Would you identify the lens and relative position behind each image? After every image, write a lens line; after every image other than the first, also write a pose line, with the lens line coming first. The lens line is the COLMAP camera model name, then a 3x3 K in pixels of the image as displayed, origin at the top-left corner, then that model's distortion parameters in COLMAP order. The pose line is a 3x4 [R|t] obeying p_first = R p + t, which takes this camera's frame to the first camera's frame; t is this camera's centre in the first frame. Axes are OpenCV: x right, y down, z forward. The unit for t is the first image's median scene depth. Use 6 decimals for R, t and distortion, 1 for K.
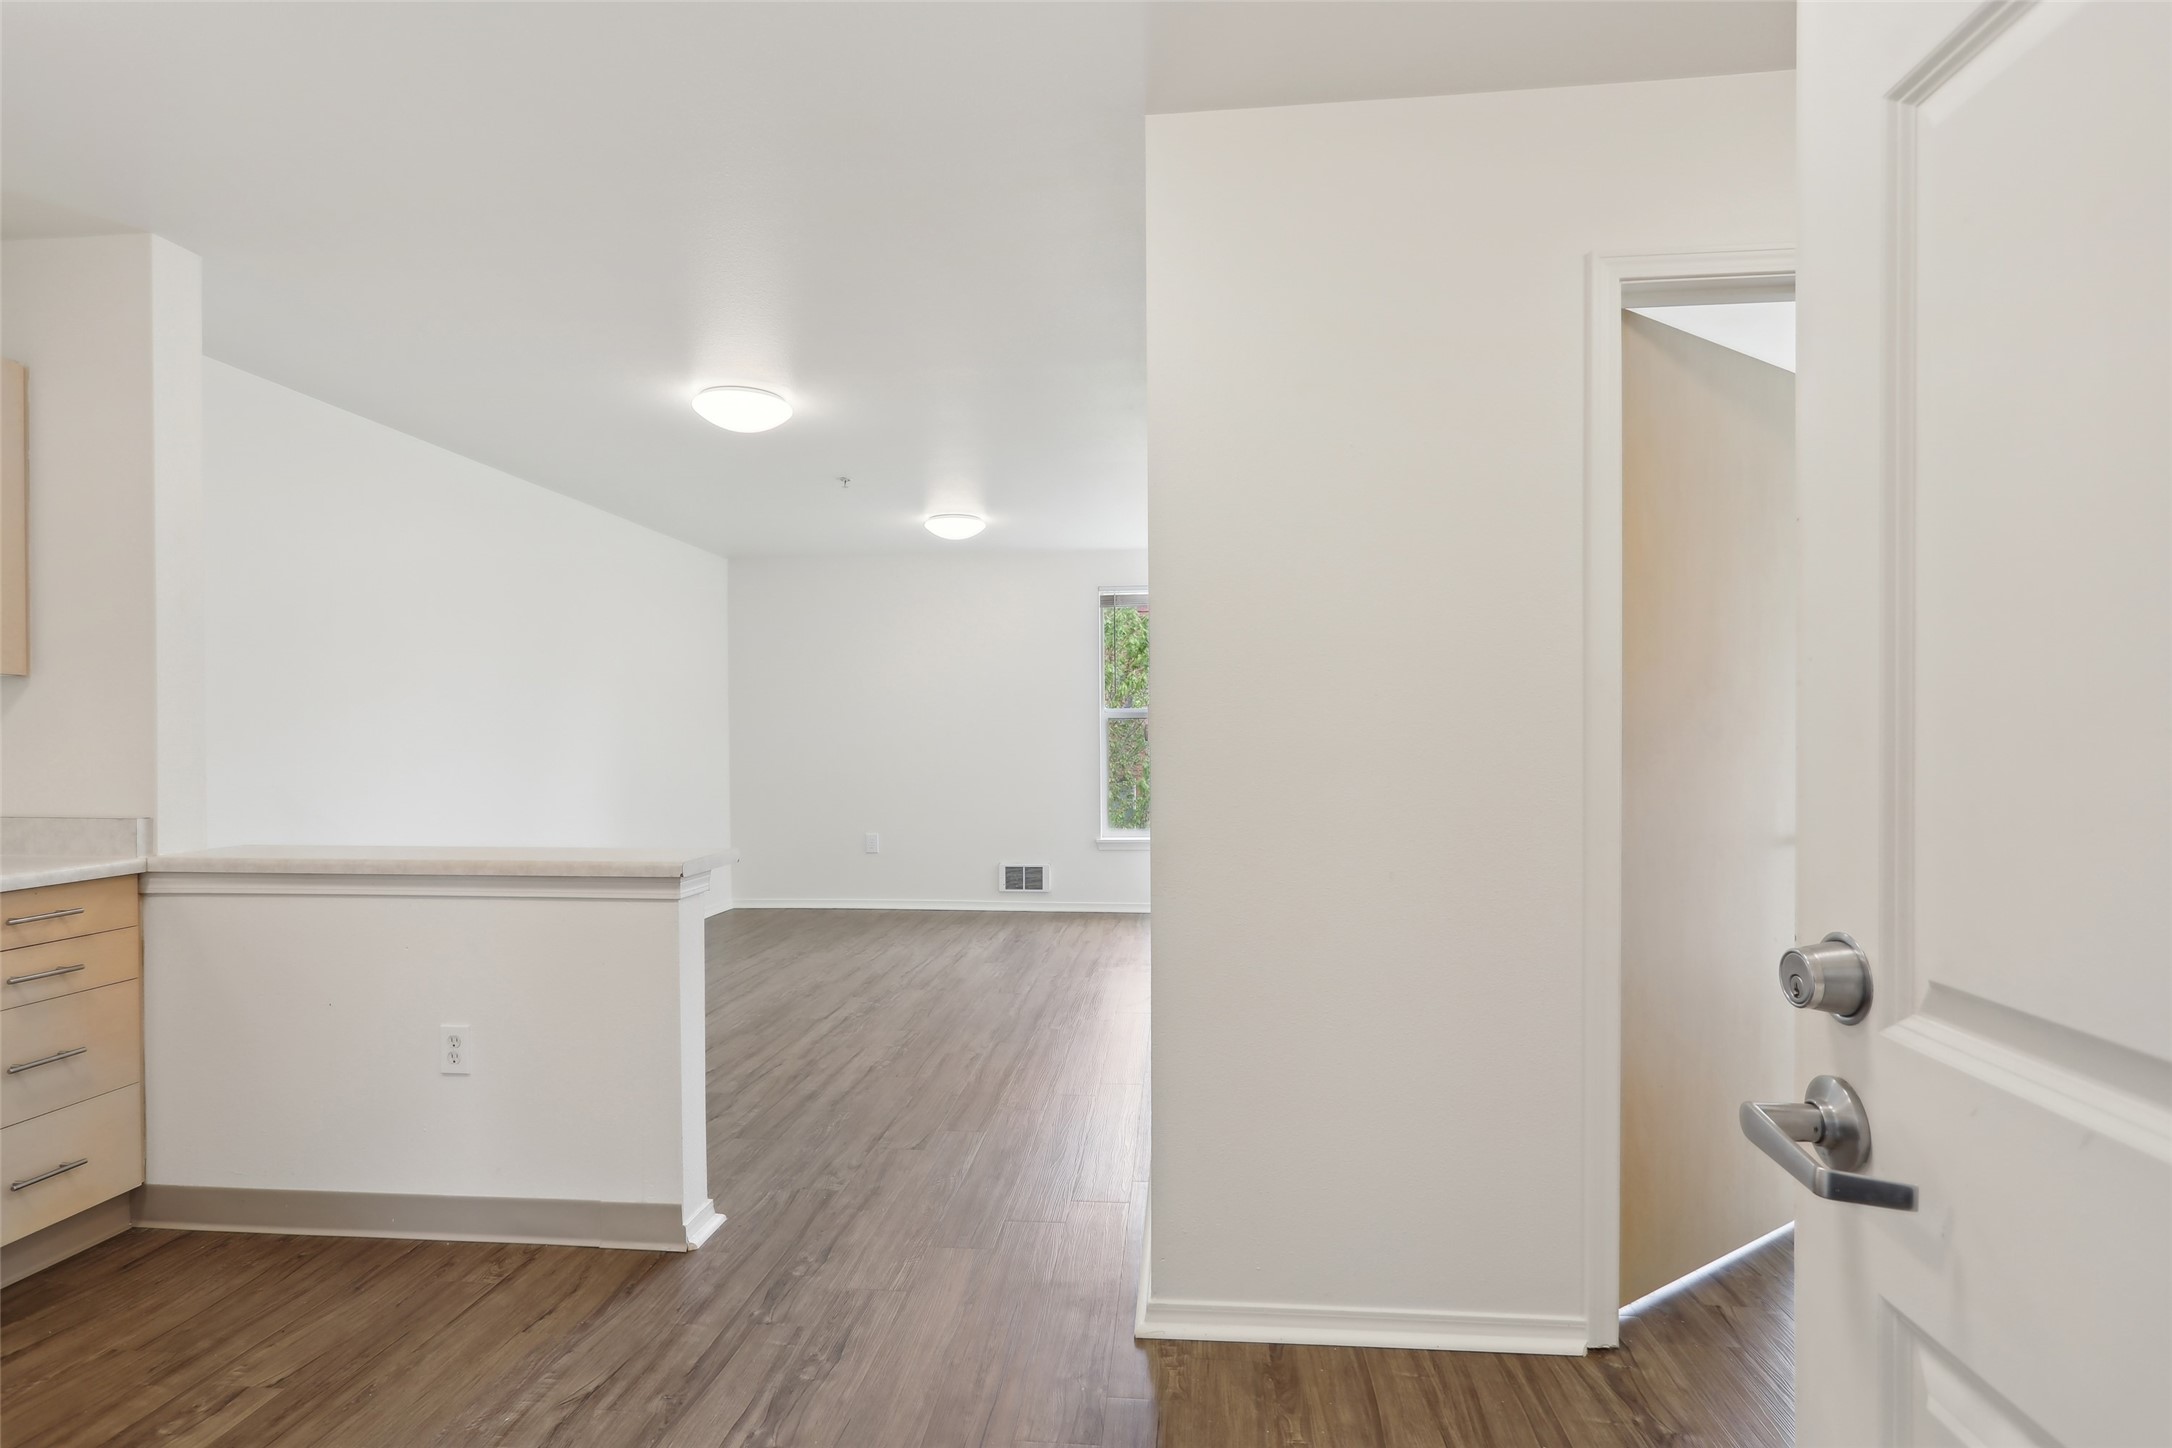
lens RADIAL K [[1029.8, 0, 1077.9], [0, 1029.8, 728.8], [0, 0, 1]] dist [-0.002200, 0.002172]
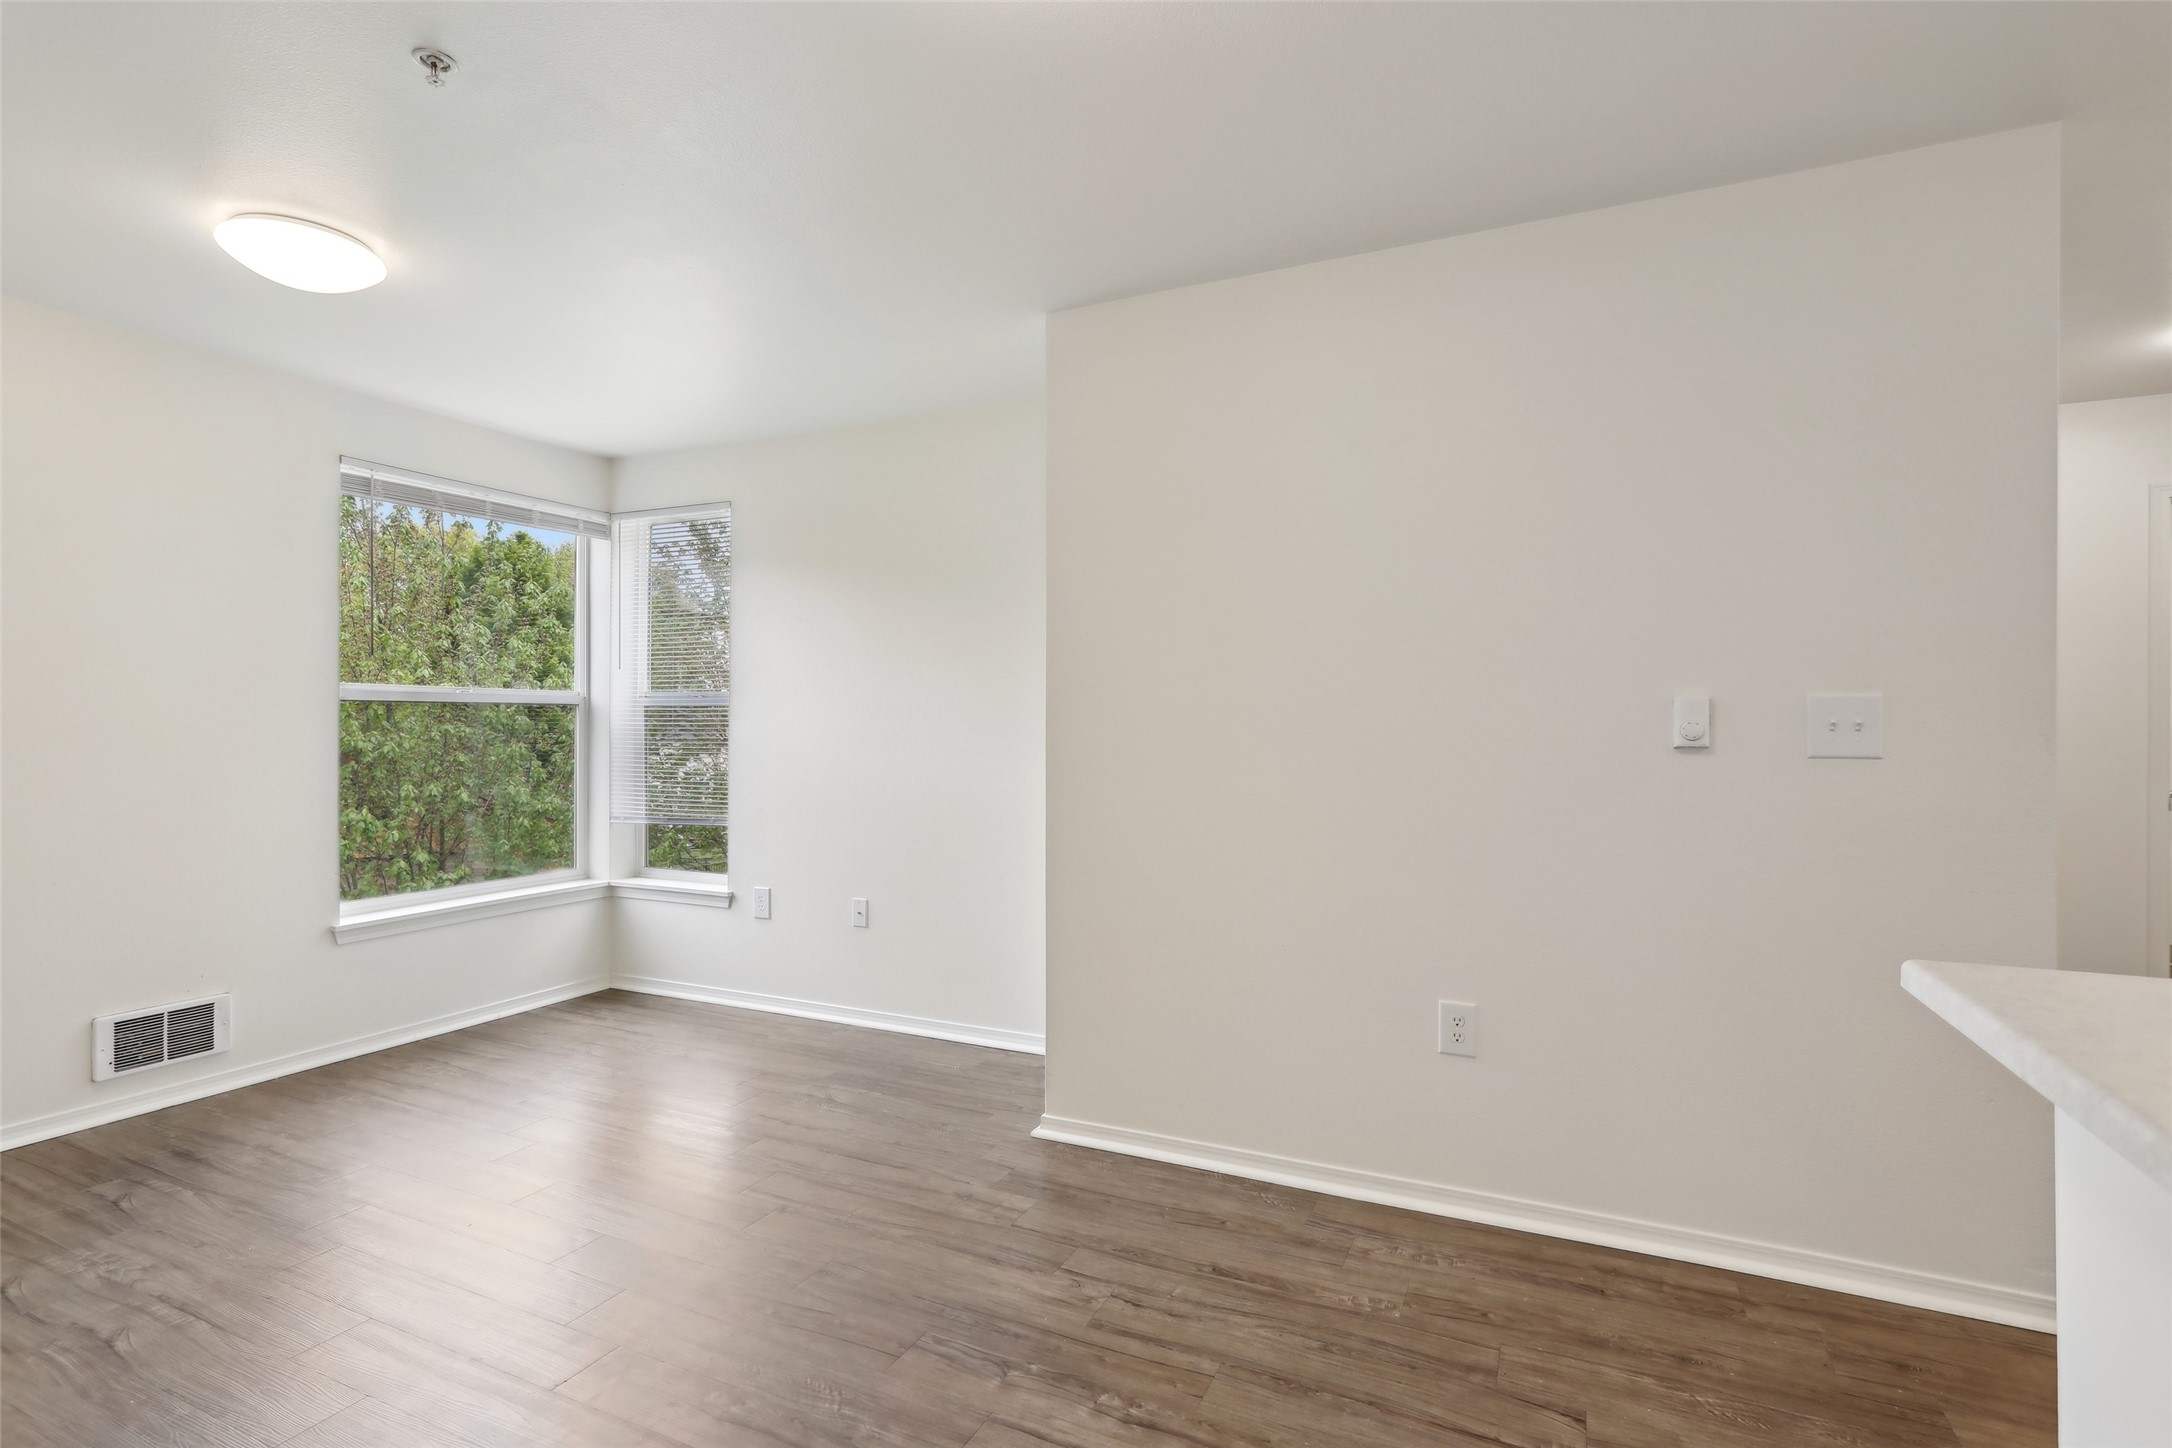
lens RADIAL K [[1029.8, 0, 1072.1], [0, 1029.8, 724.0], [0, 0, 1]] dist [-0.002200, 0.002172]
pose [[0.340559, 0.012934, 0.940134, -0.740362], [-0.012113, 0.999883, -0.009369, 0.006440], [-0.940145, -0.008197, 0.340676, 0.955614]]
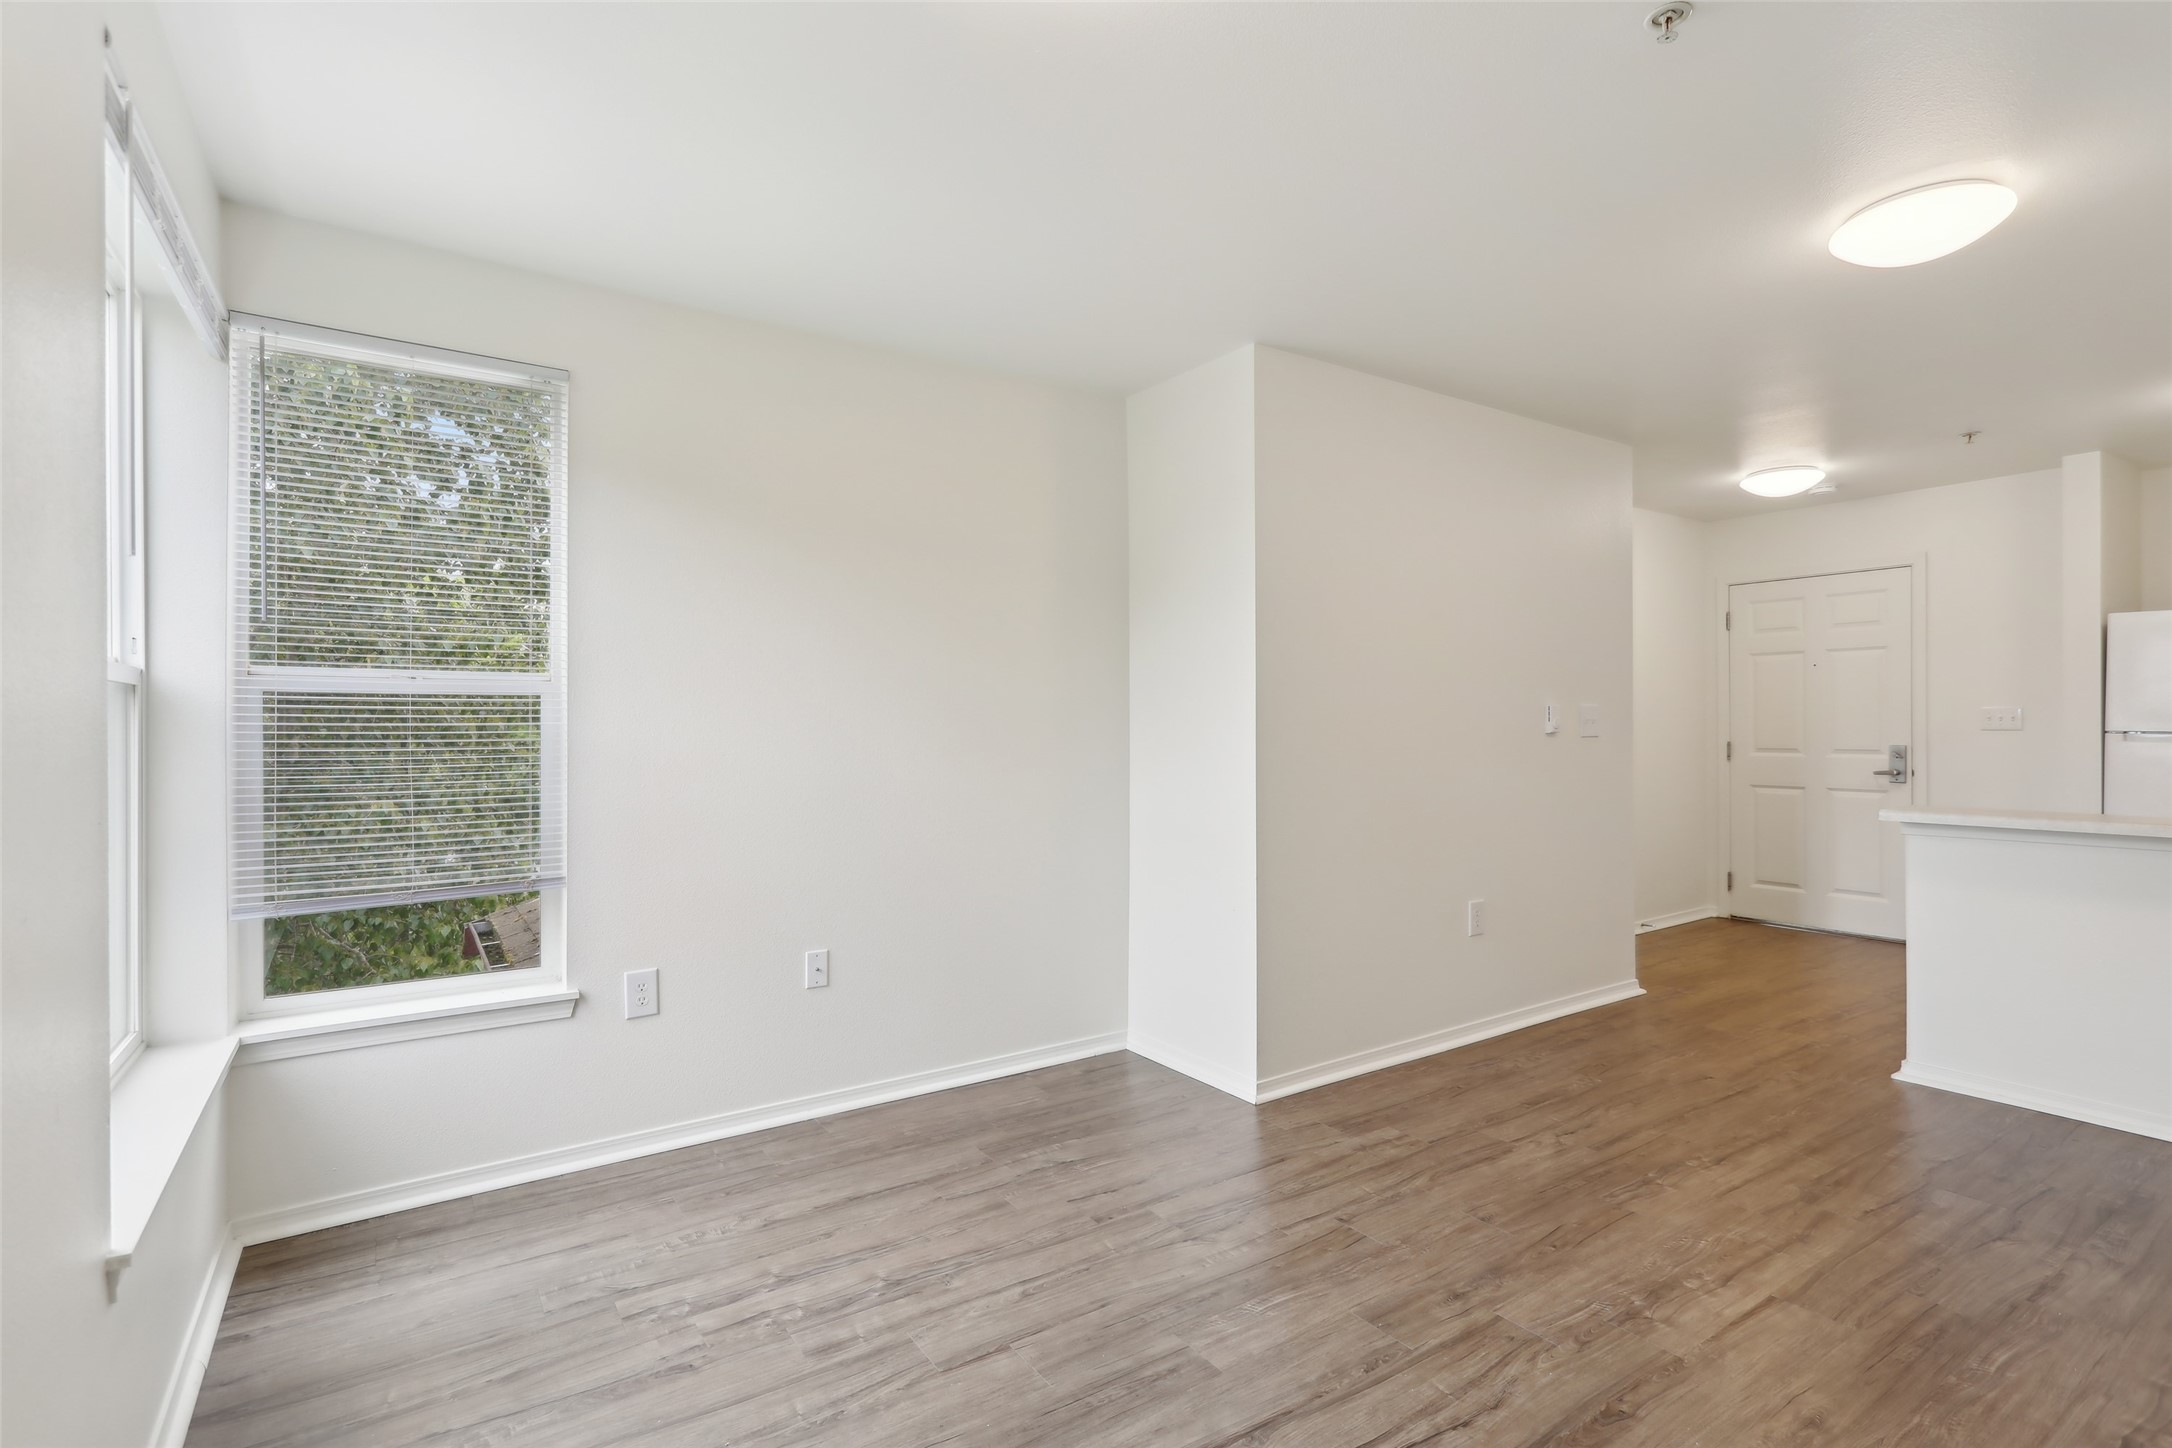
lens RADIAL K [[1029.8, 0, 1075.7], [0, 1029.8, 724.6], [0, 0, 1]] dist [-0.002200, 0.002172]
pose [[-0.632397, 0.014050, 0.774517, -0.546928], [0.006449, 0.999896, -0.012873, 0.012864], [-0.774618, -0.003146, -0.632422, 2.047778]]
